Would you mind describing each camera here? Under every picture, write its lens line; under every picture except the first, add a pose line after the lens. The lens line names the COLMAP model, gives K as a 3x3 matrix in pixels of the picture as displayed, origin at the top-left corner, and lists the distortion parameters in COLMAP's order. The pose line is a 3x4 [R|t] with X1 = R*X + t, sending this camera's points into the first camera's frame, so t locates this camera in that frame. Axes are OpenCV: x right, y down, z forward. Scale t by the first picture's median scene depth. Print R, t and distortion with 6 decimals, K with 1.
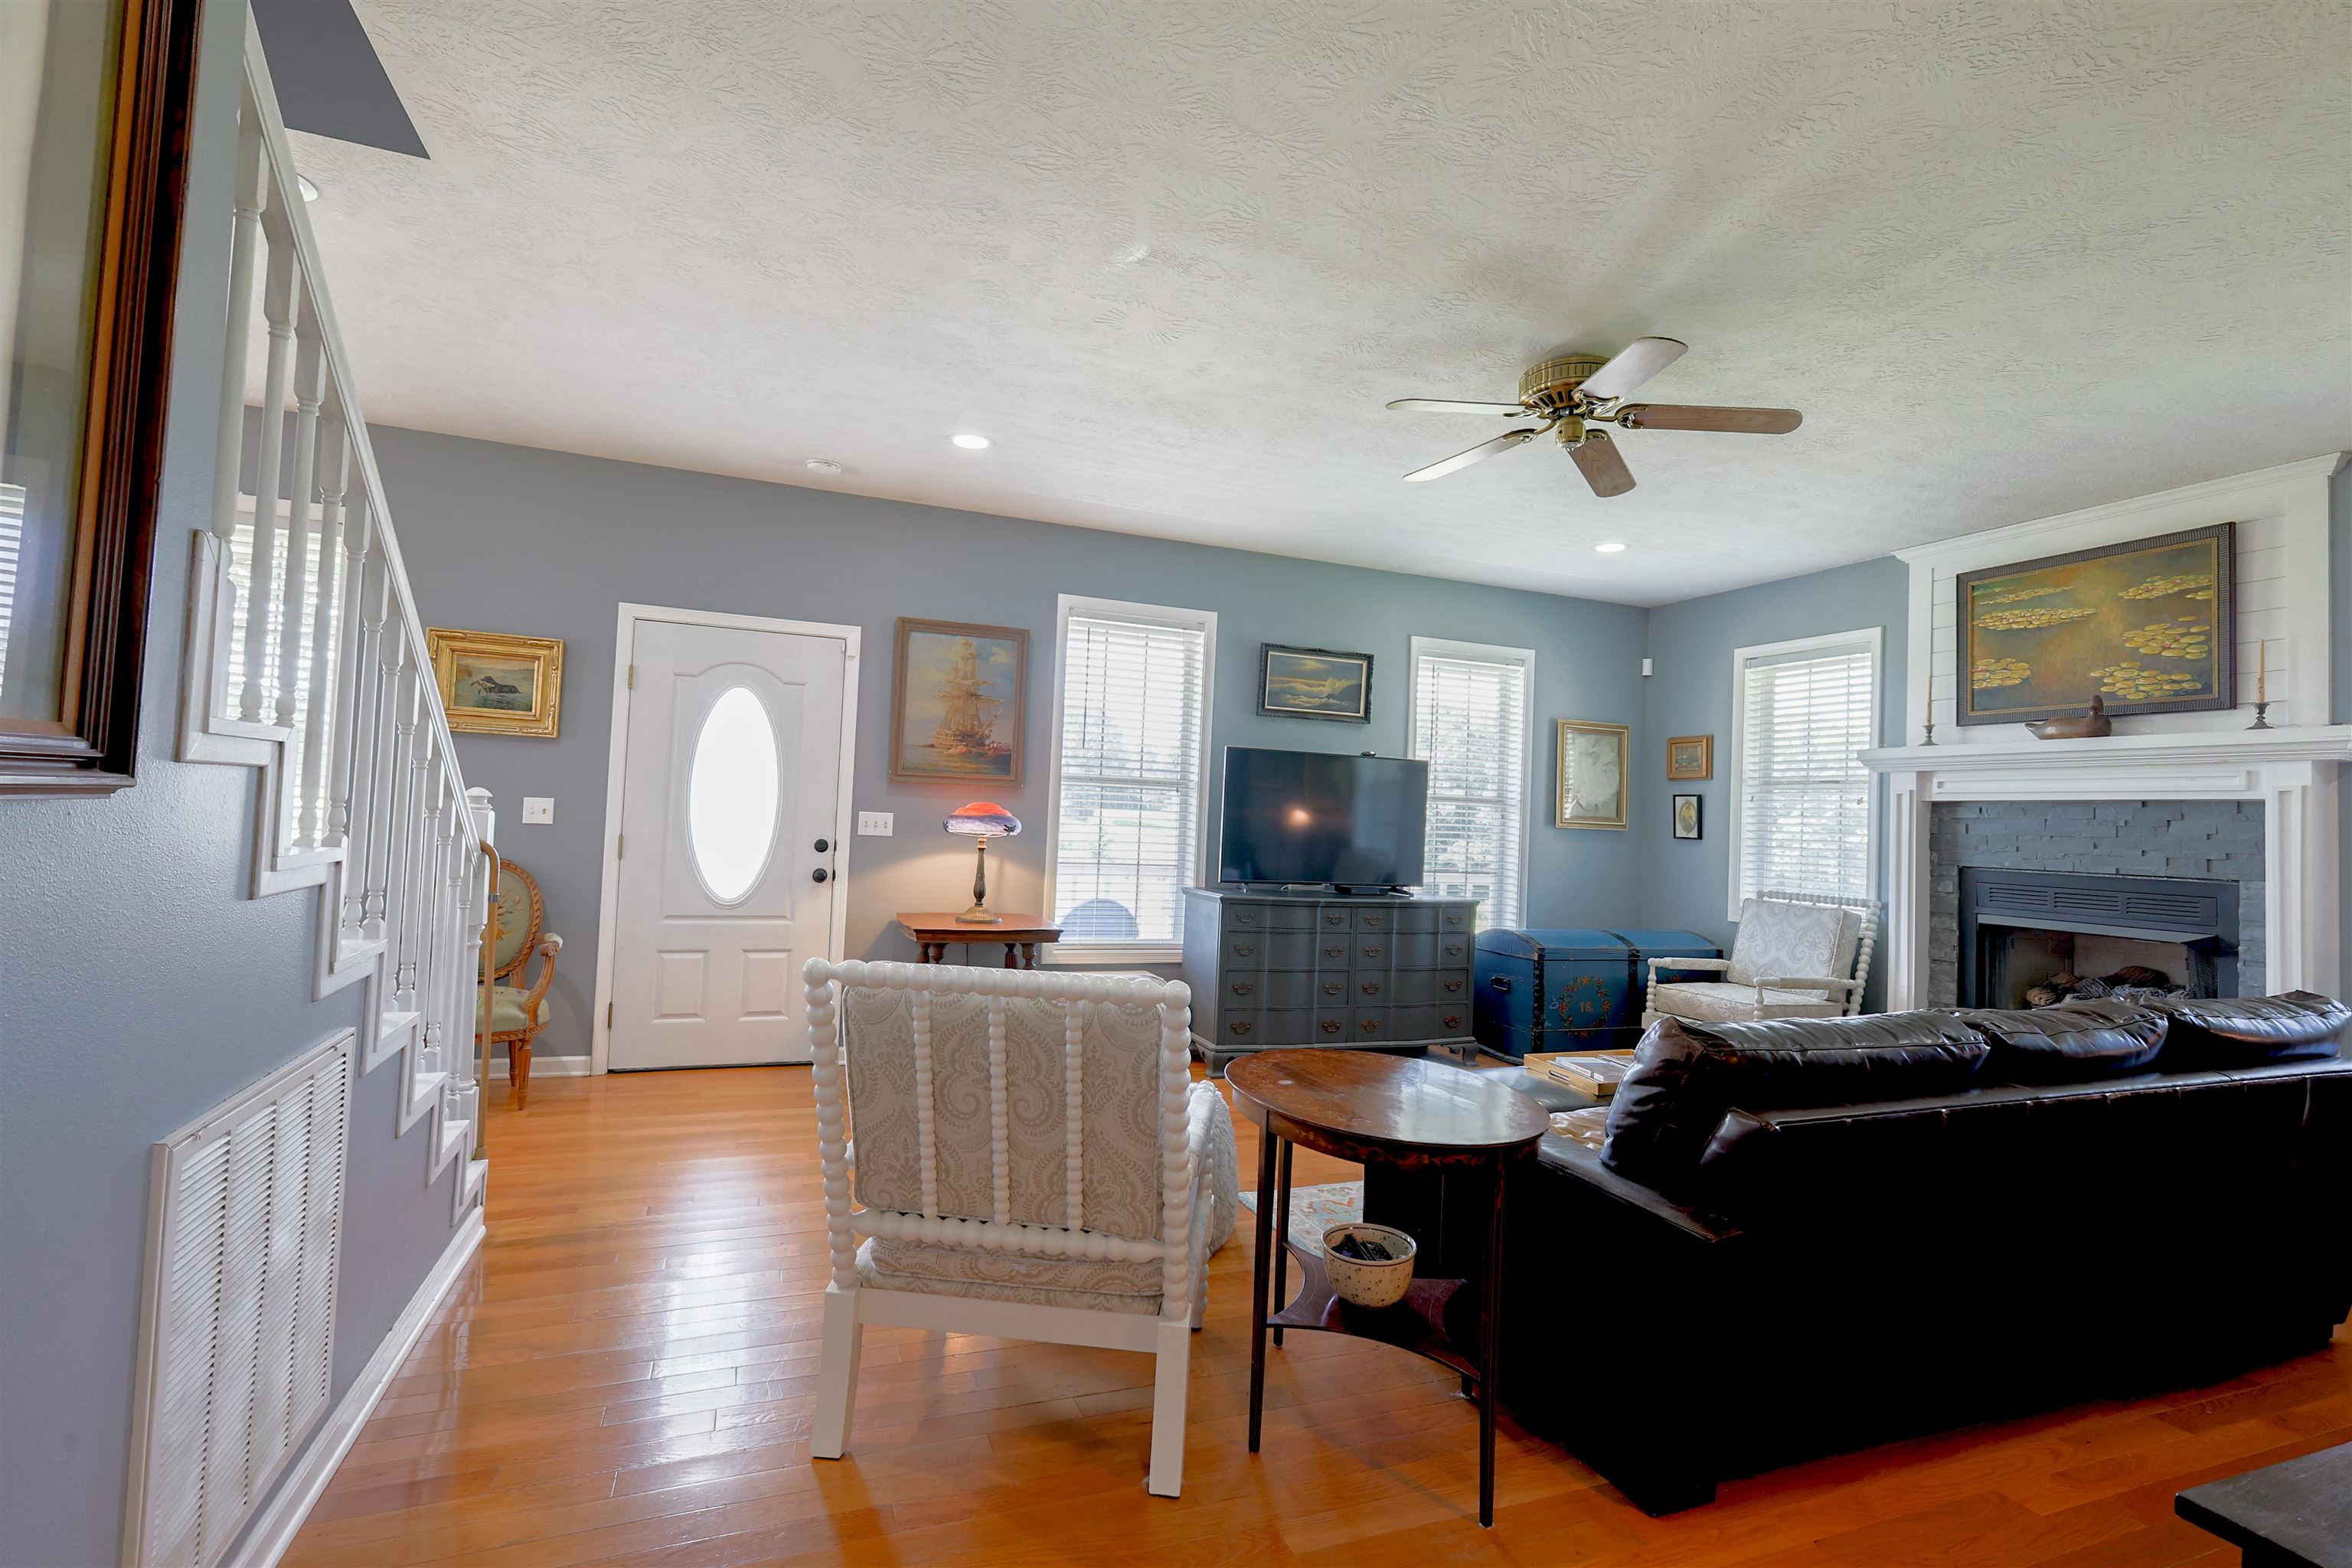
lens RADIAL K [[1074.0, 0, 1162.8], [0, 1074.0, 774.2], [0, 0, 1]] dist [0.002952, -0.000047]
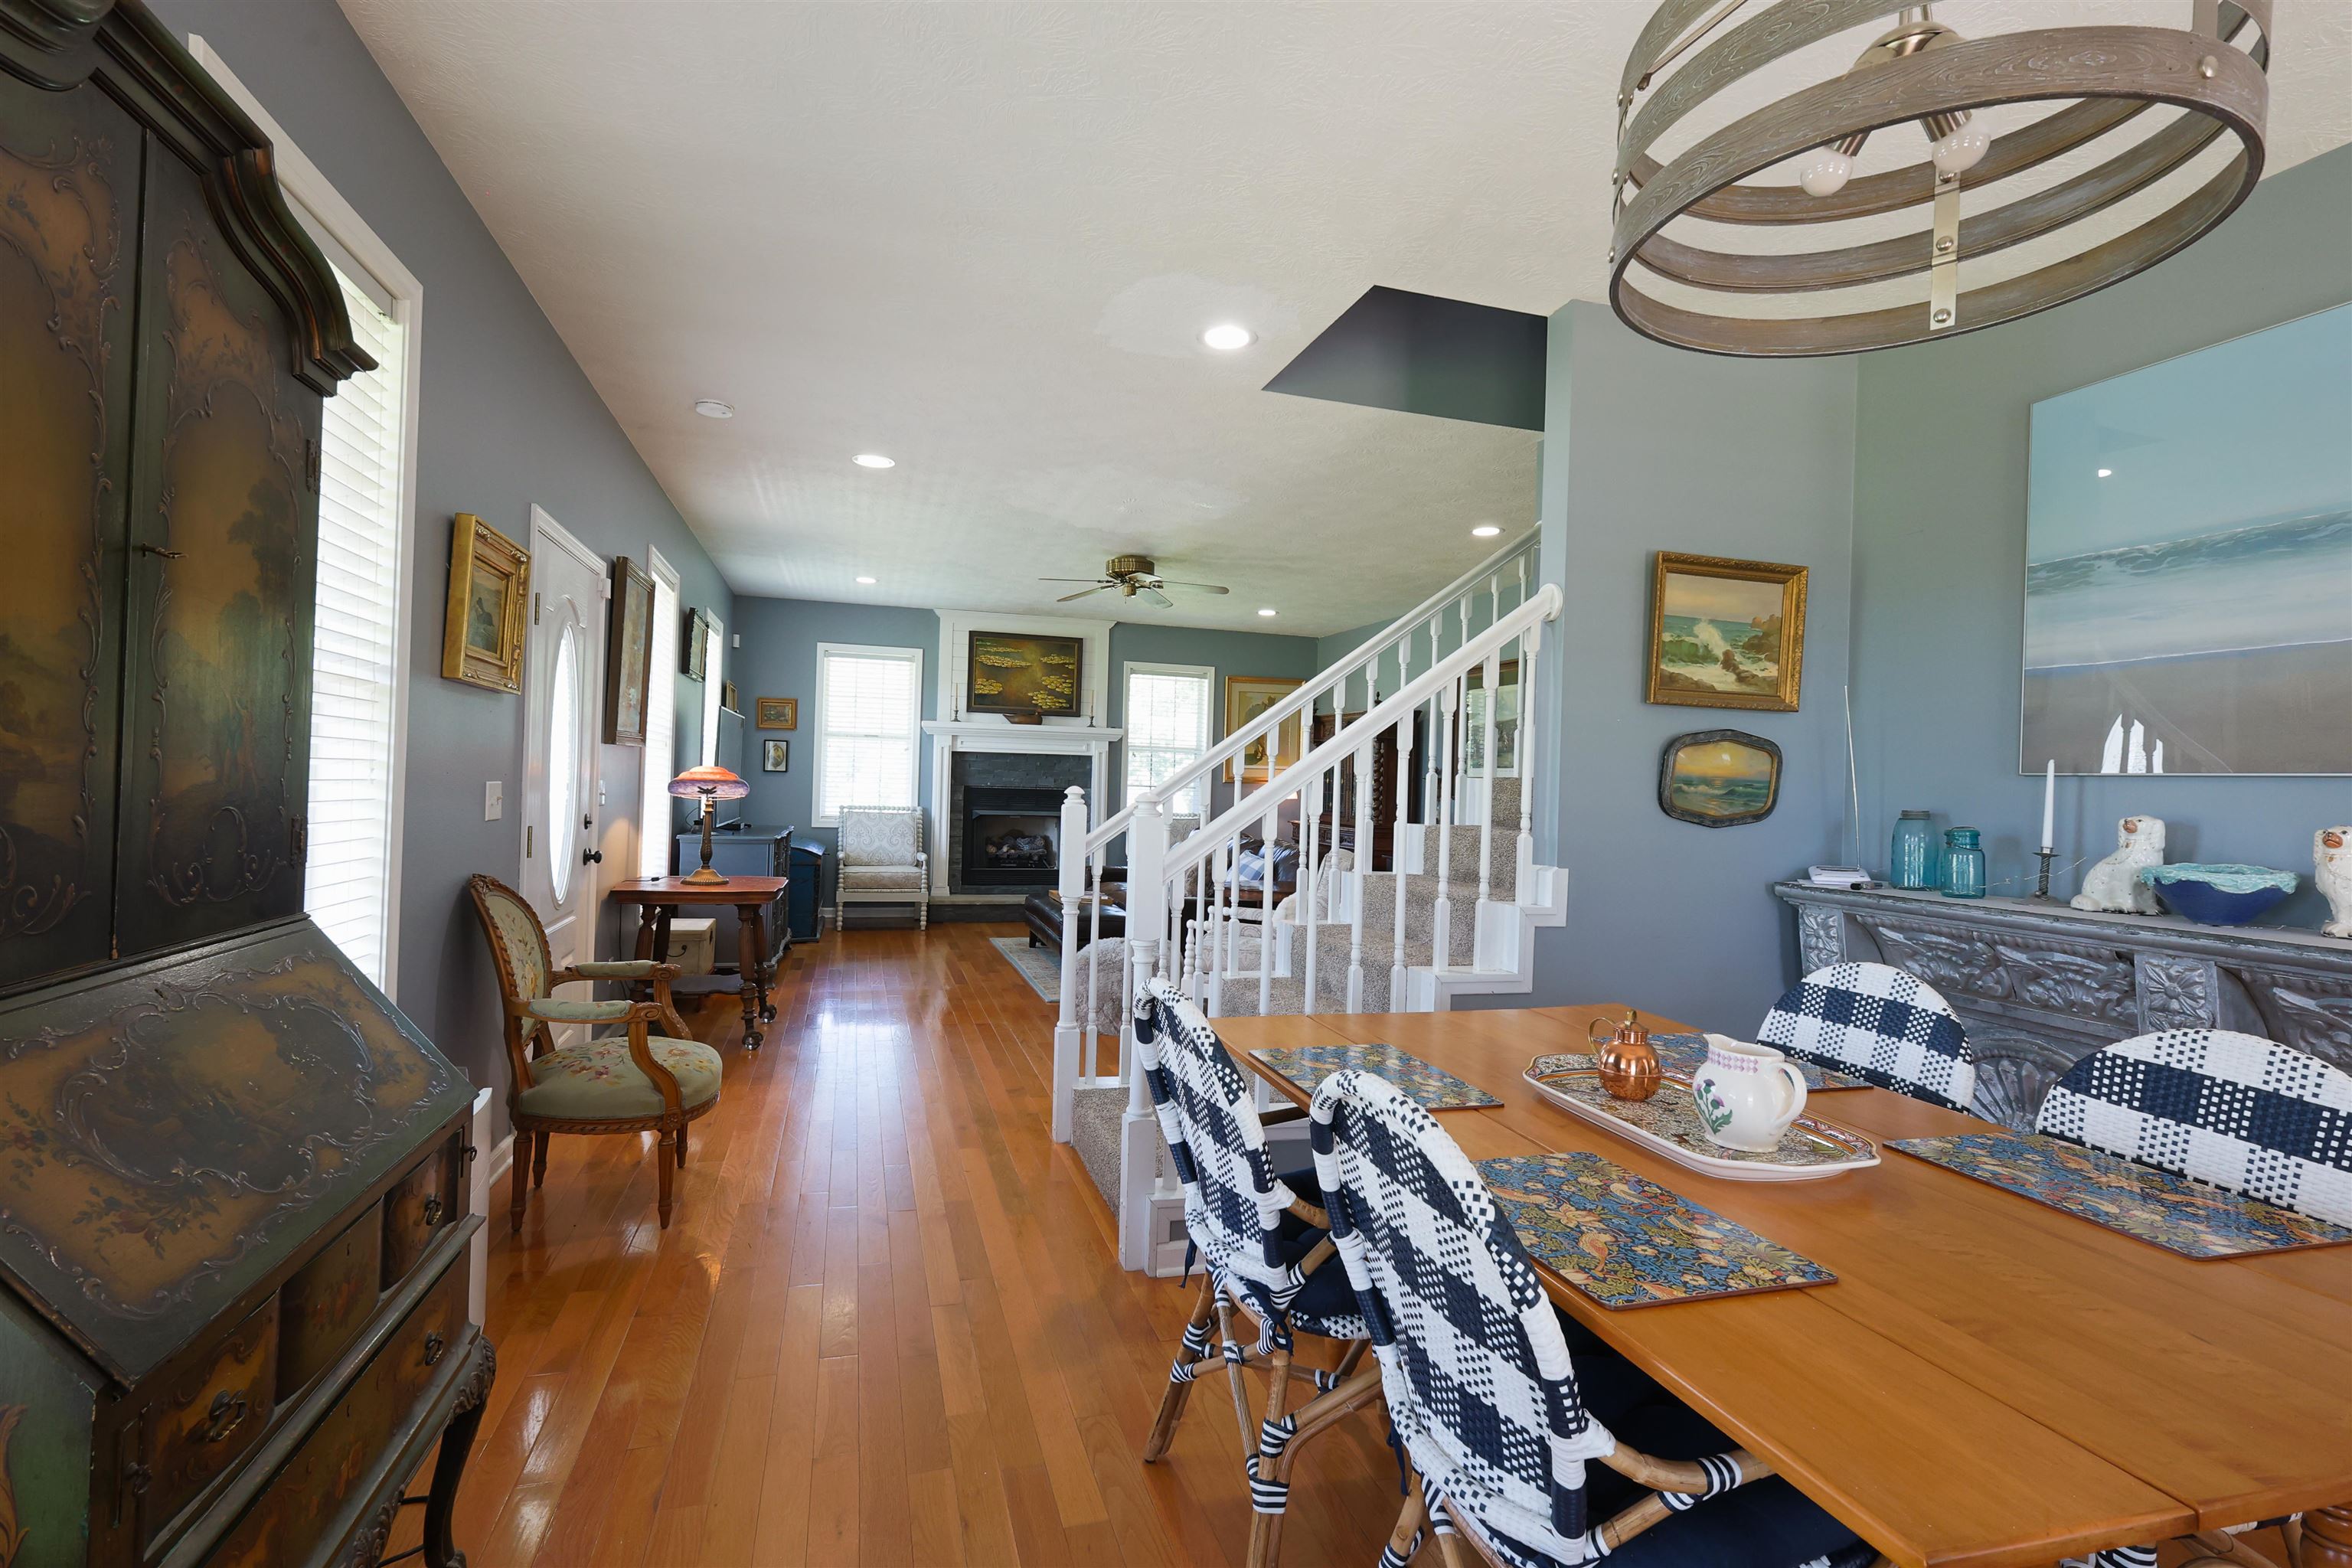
lens RADIAL K [[1074.0, 0, 1166.4], [0, 1074.0, 782.9], [0, 0, 1]] dist [0.002952, -0.000047]
pose [[0.082795, -0.040861, 0.995729, -1.135852], [-0.066446, 0.996709, 0.046426, -0.031747], [-0.994349, -0.070006, 0.079808, 0.503897]]
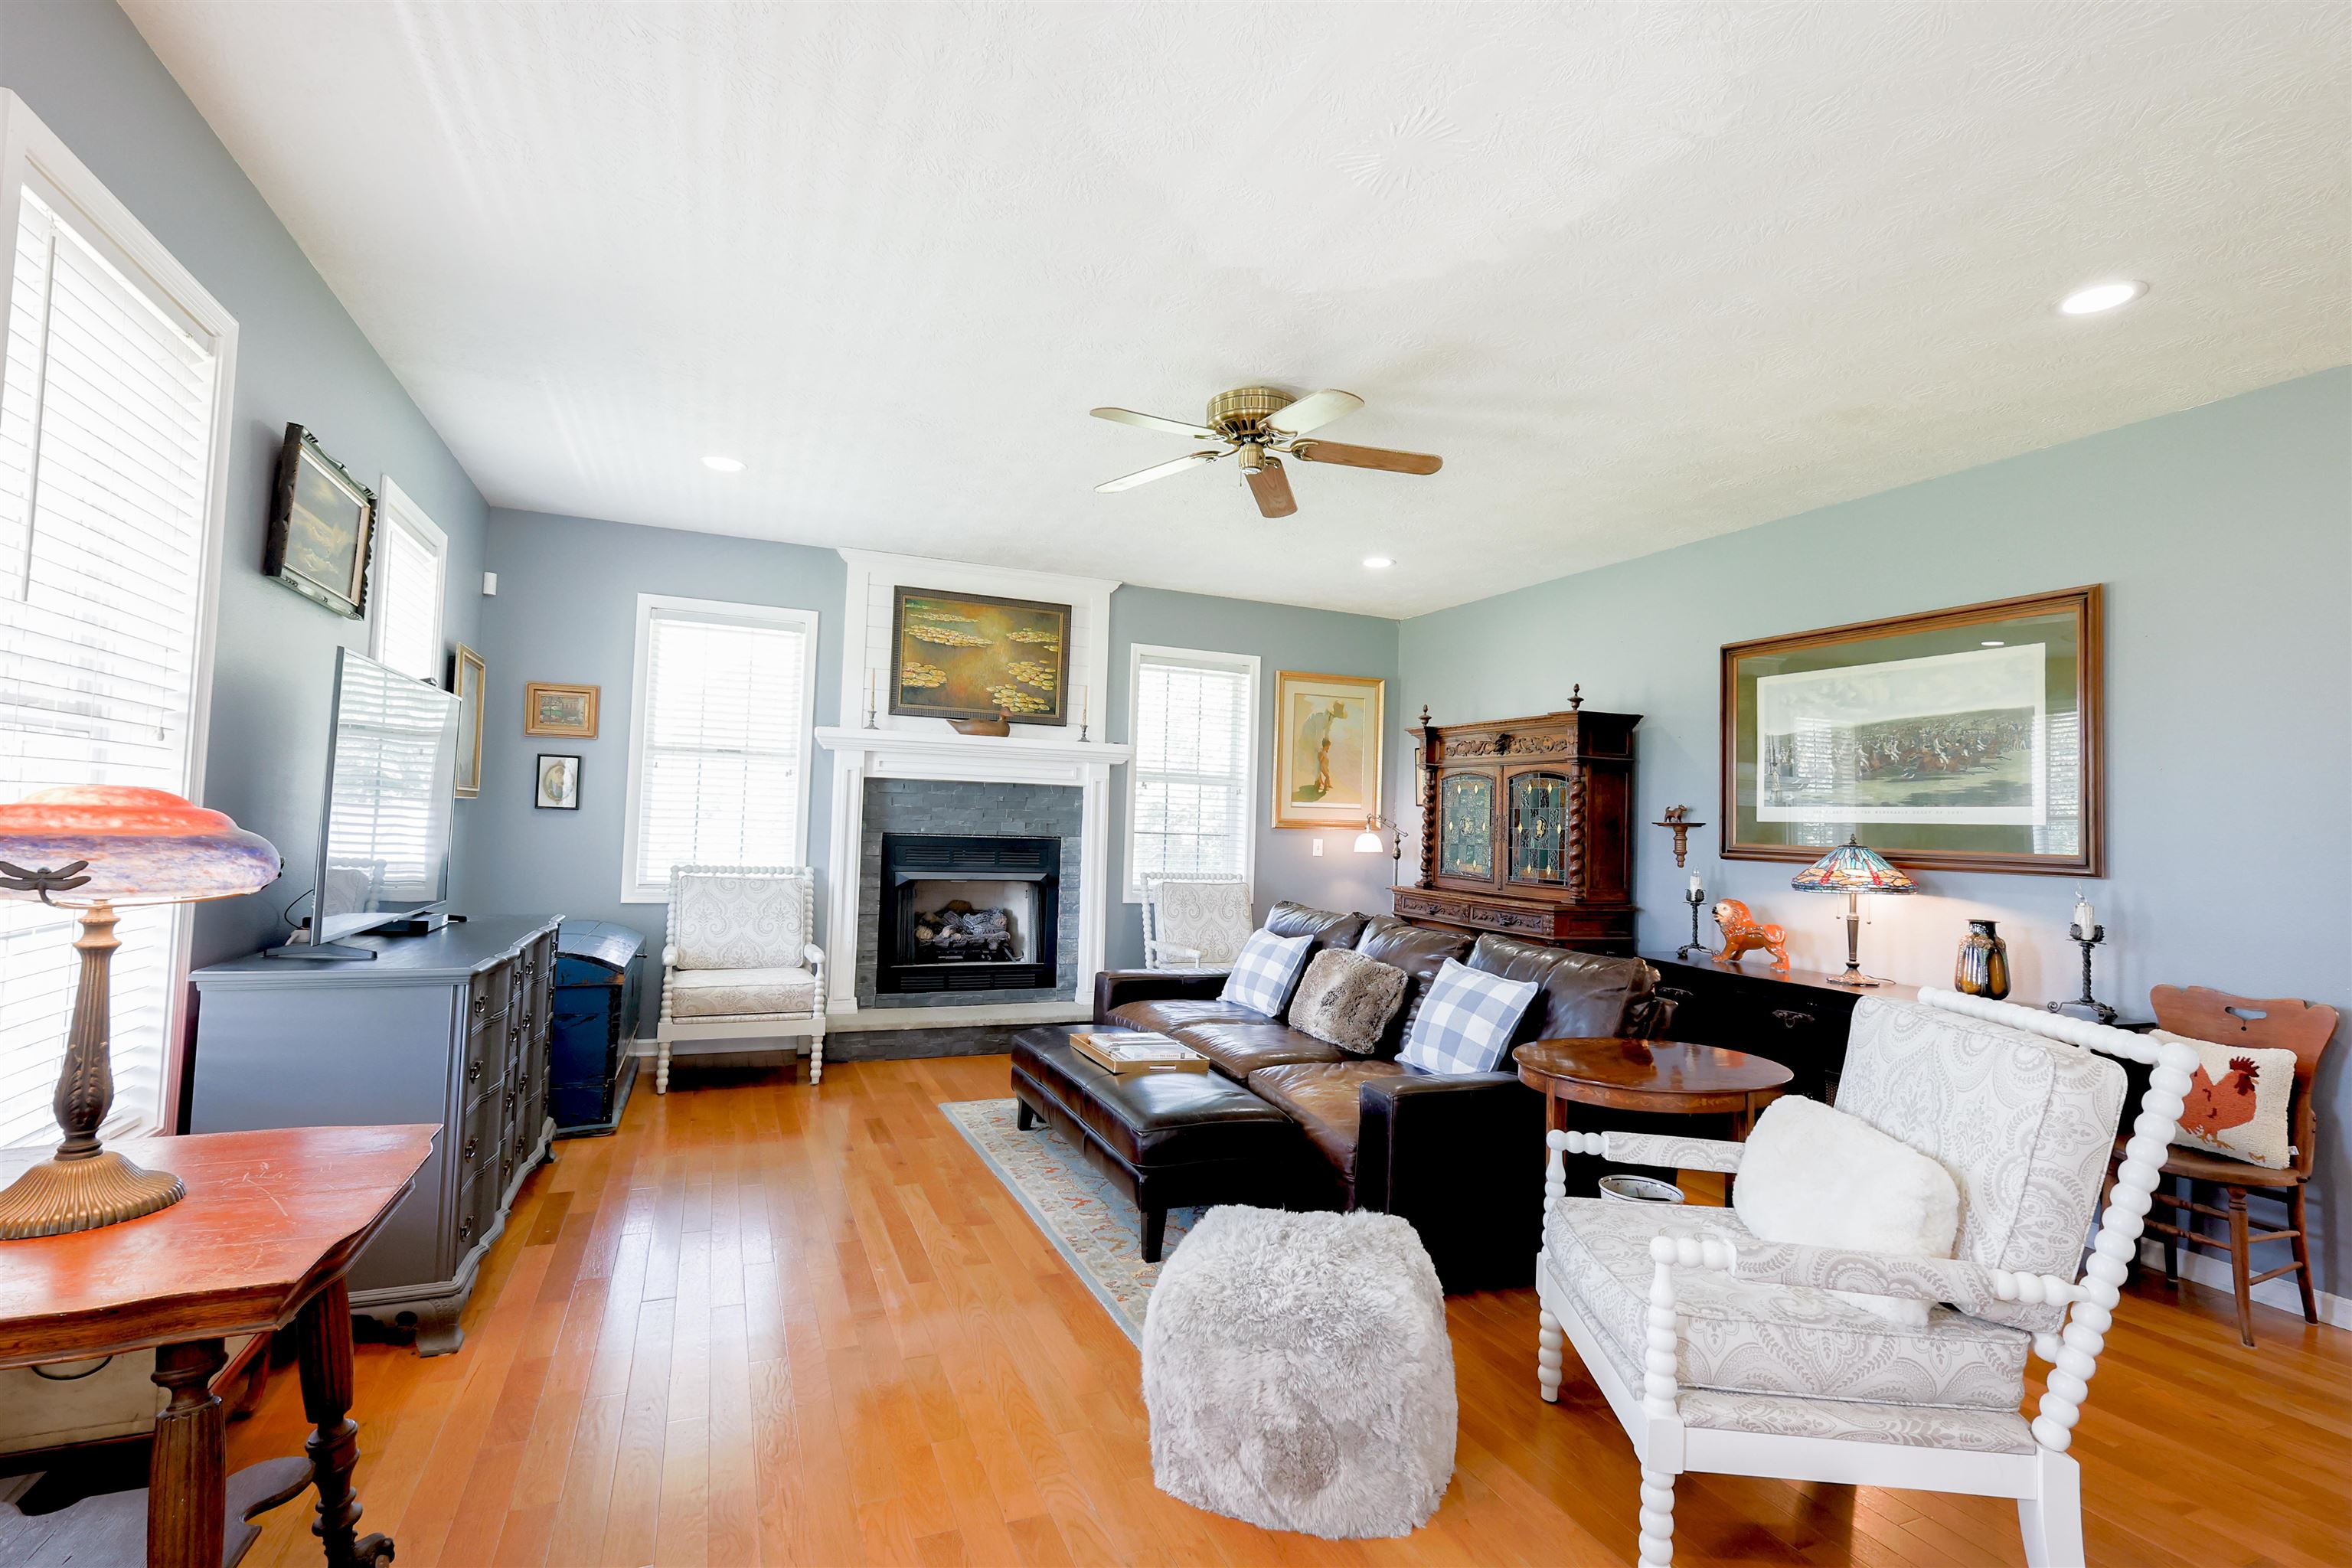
lens RADIAL K [[1074.0, 0, 1168.7], [0, 1074.0, 779.0], [0, 0, 1]] dist [0.002952, -0.000047]
pose [[-0.034164, 0.001918, 0.999414, -0.455951], [-0.073032, 0.997320, -0.004410, 0.008988], [-0.996744, -0.073140, -0.033932, 0.745263]]
